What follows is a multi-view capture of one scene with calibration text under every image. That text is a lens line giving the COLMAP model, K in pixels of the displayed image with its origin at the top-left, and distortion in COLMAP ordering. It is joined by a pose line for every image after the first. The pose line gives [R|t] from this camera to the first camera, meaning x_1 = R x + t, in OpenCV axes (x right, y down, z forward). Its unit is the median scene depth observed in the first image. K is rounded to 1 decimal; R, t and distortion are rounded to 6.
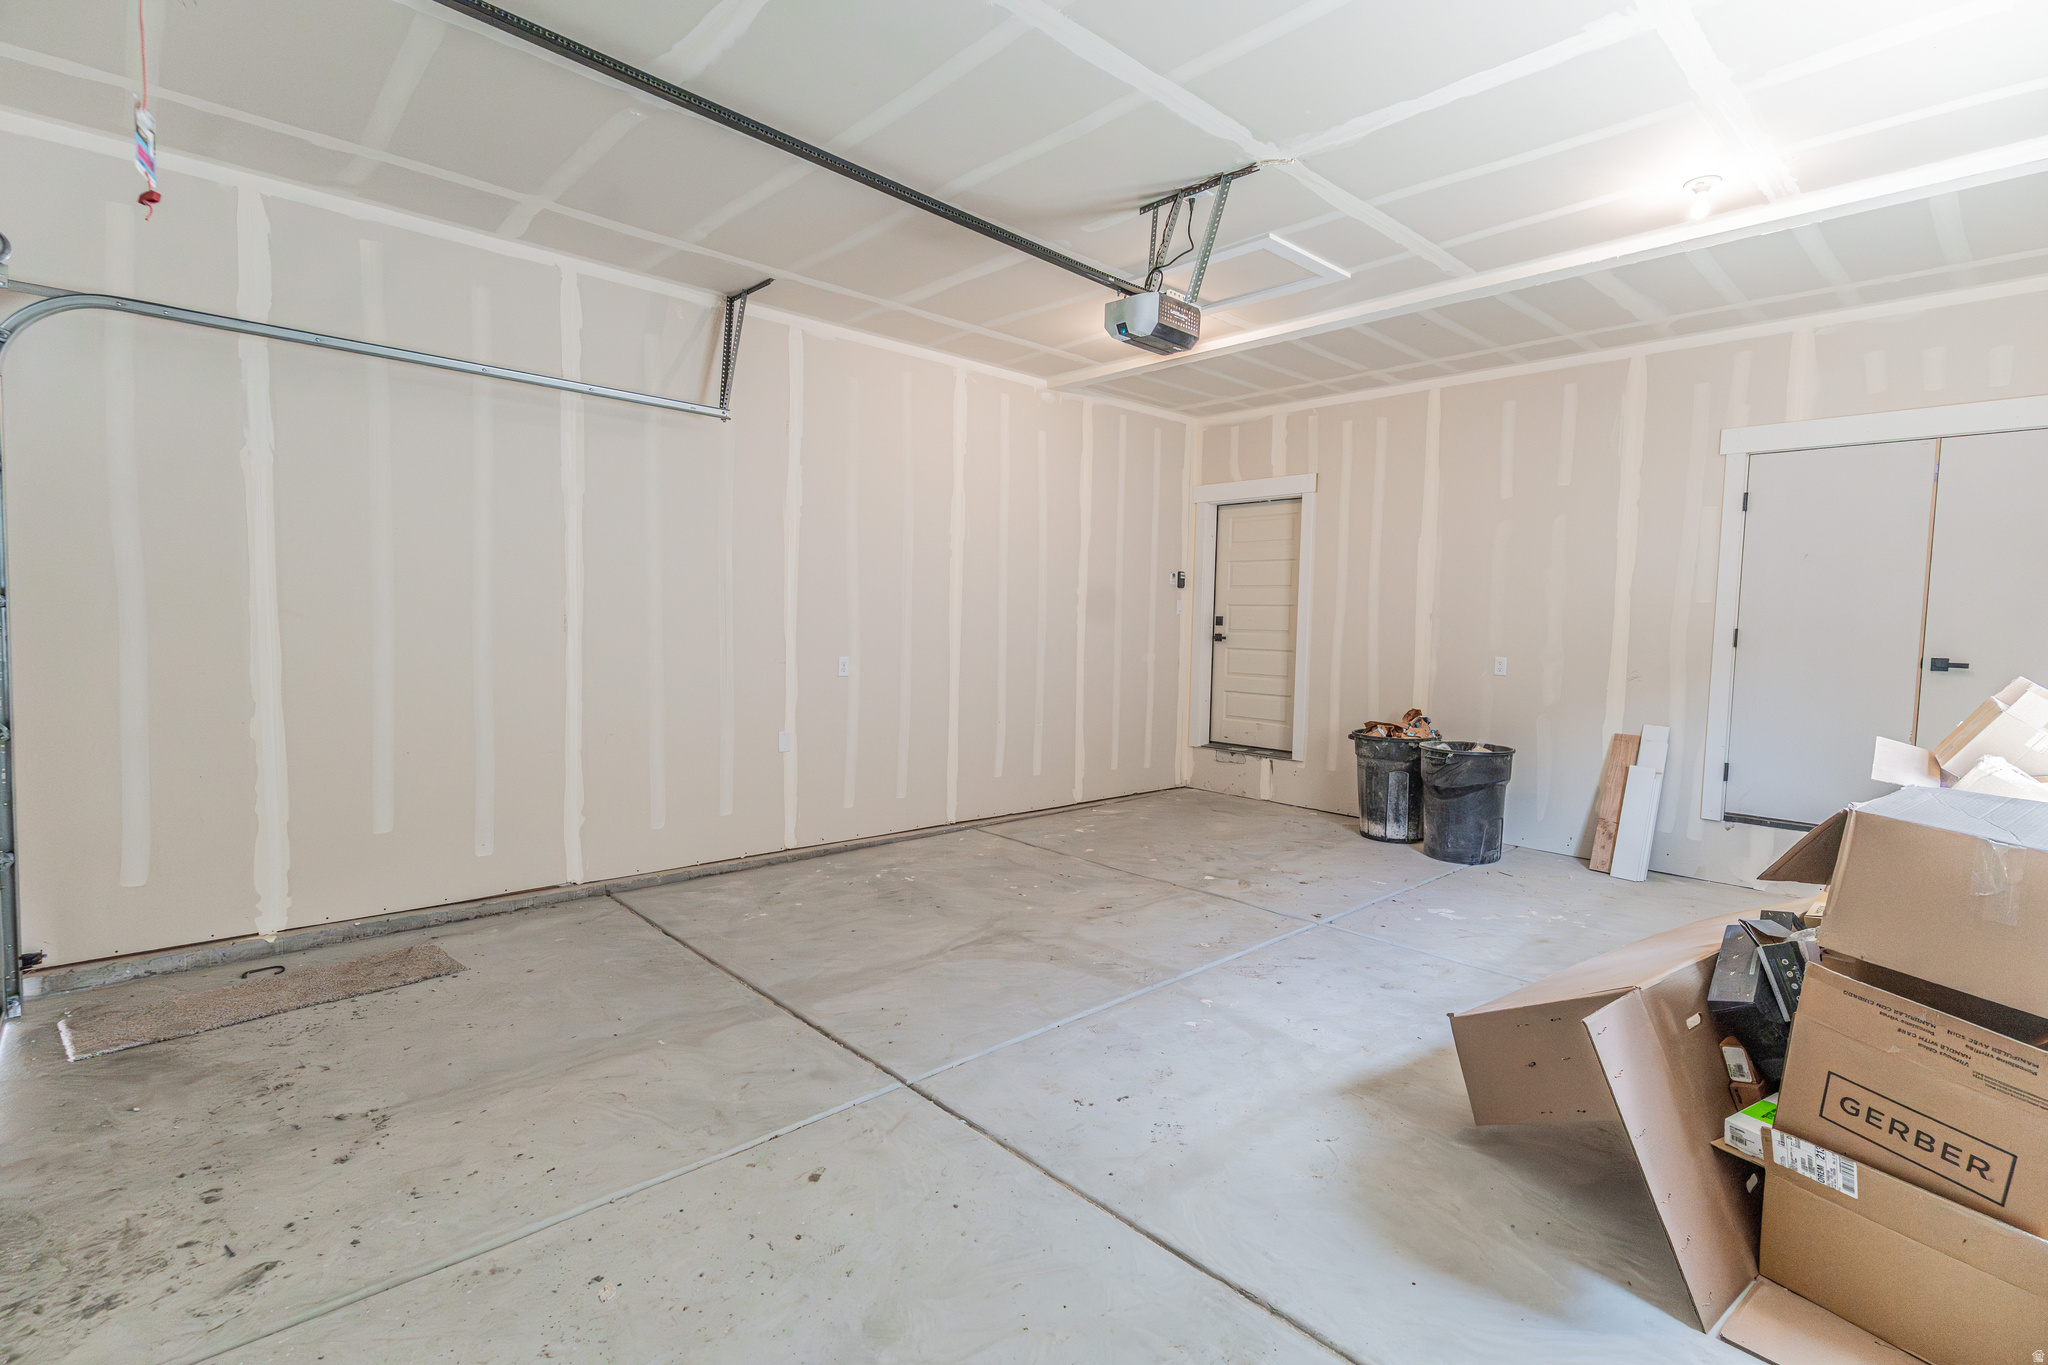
lens RADIAL K [[968.3, 0, 1026.6], [0, 968.3, 683.4], [0, 0, 1]] dist [0.001376, 0.000222]
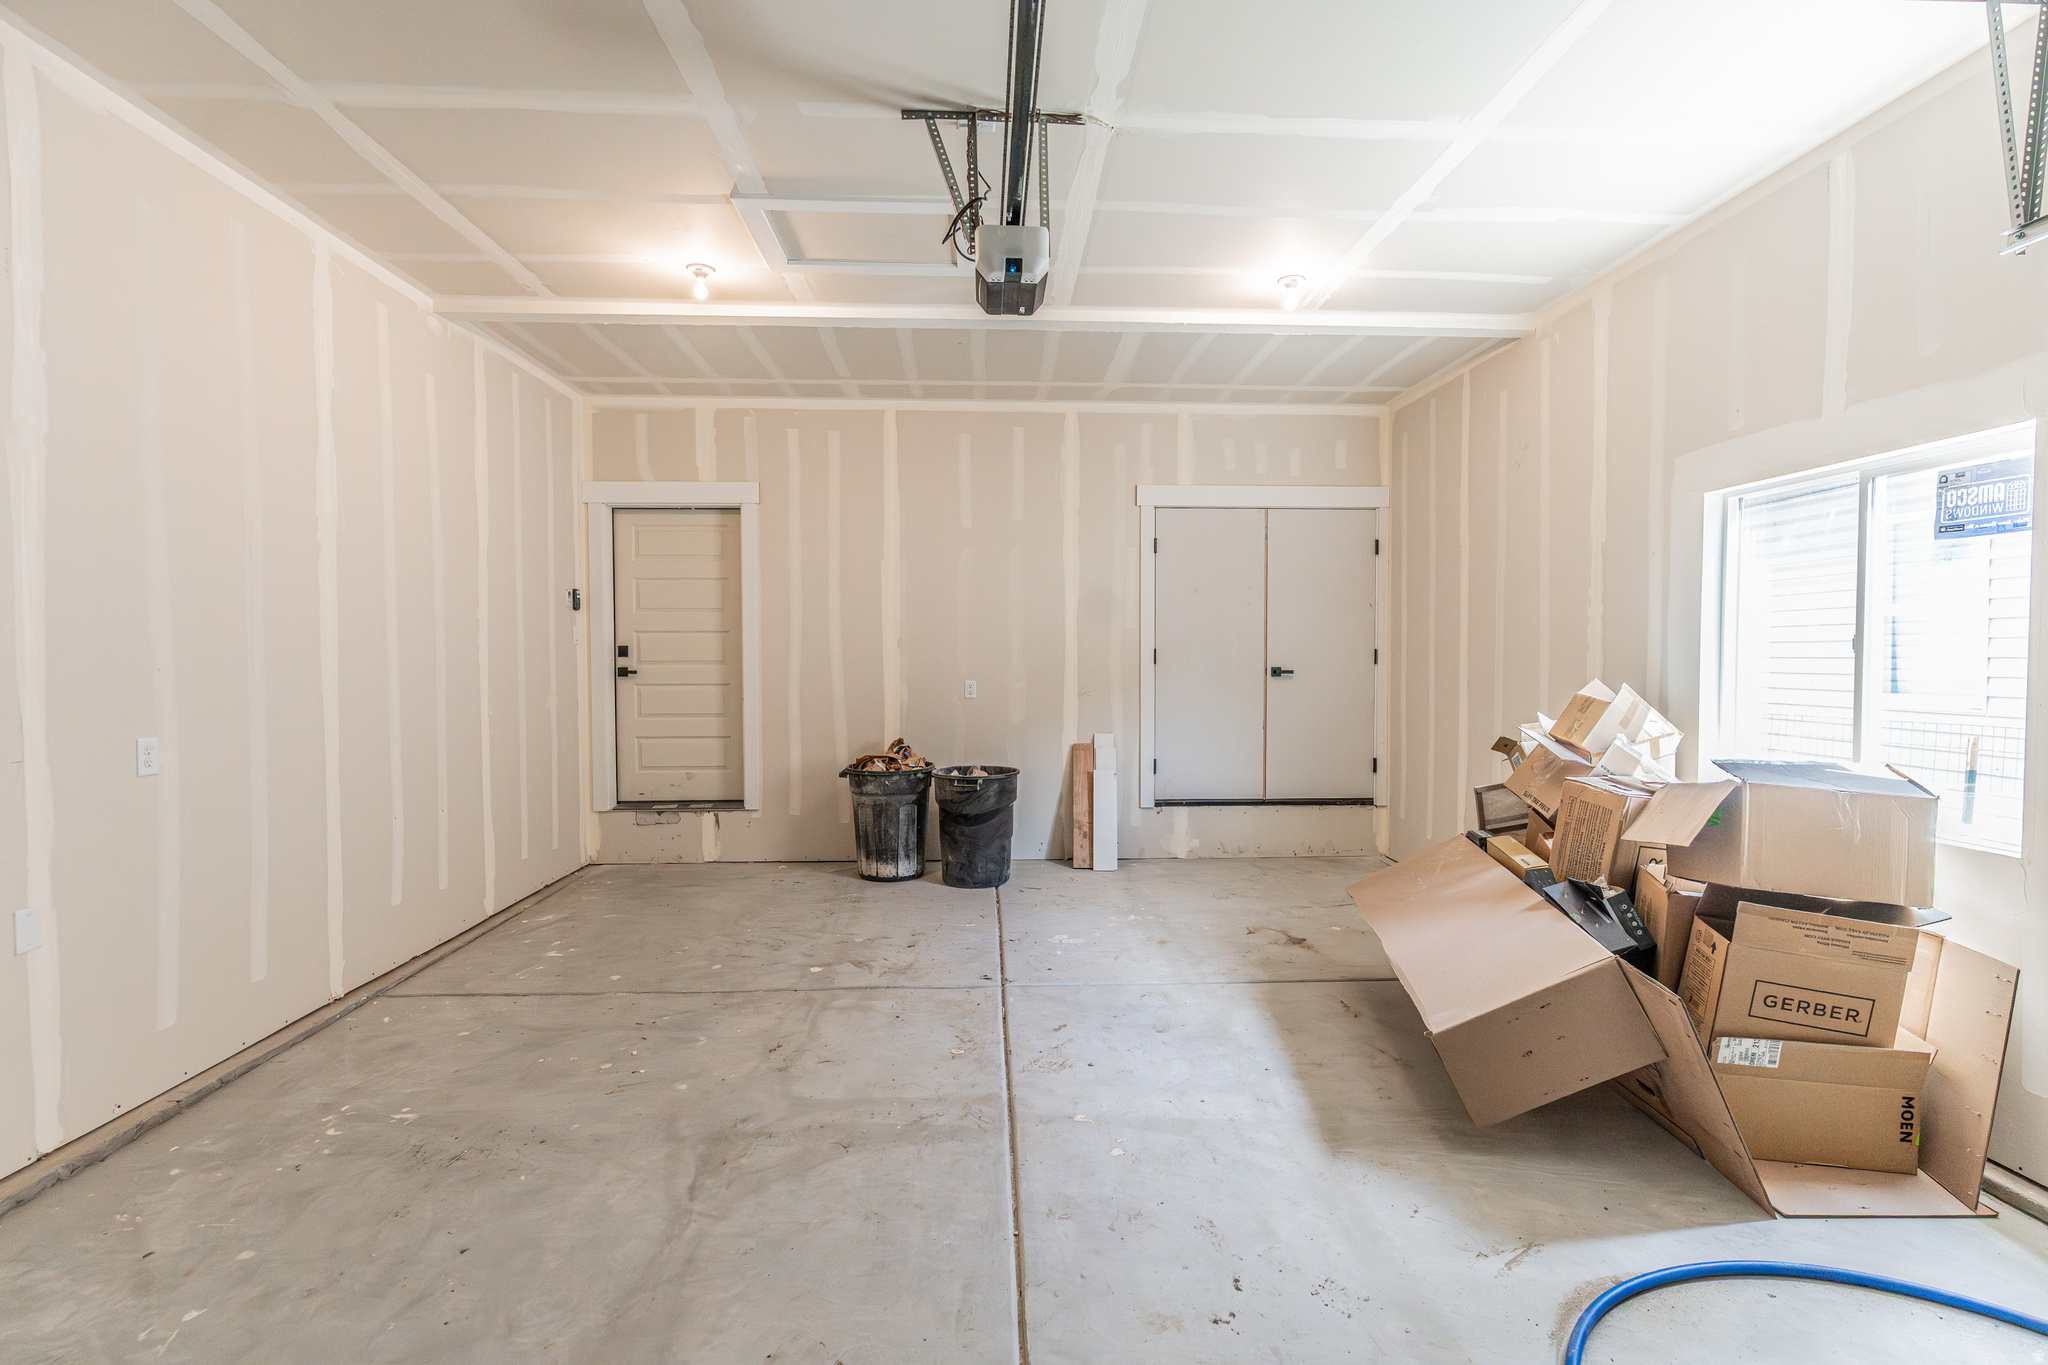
lens RADIAL K [[968.3, 0, 1026.6], [0, 968.3, 683.4], [0, 0, 1]] dist [0.001376, 0.000222]
pose [[0.640160, -0.047221, 0.766789, -0.294508], [0.066323, 0.997780, 0.006076, -0.029365], [-0.765374, 0.046966, 0.641870, 0.322085]]
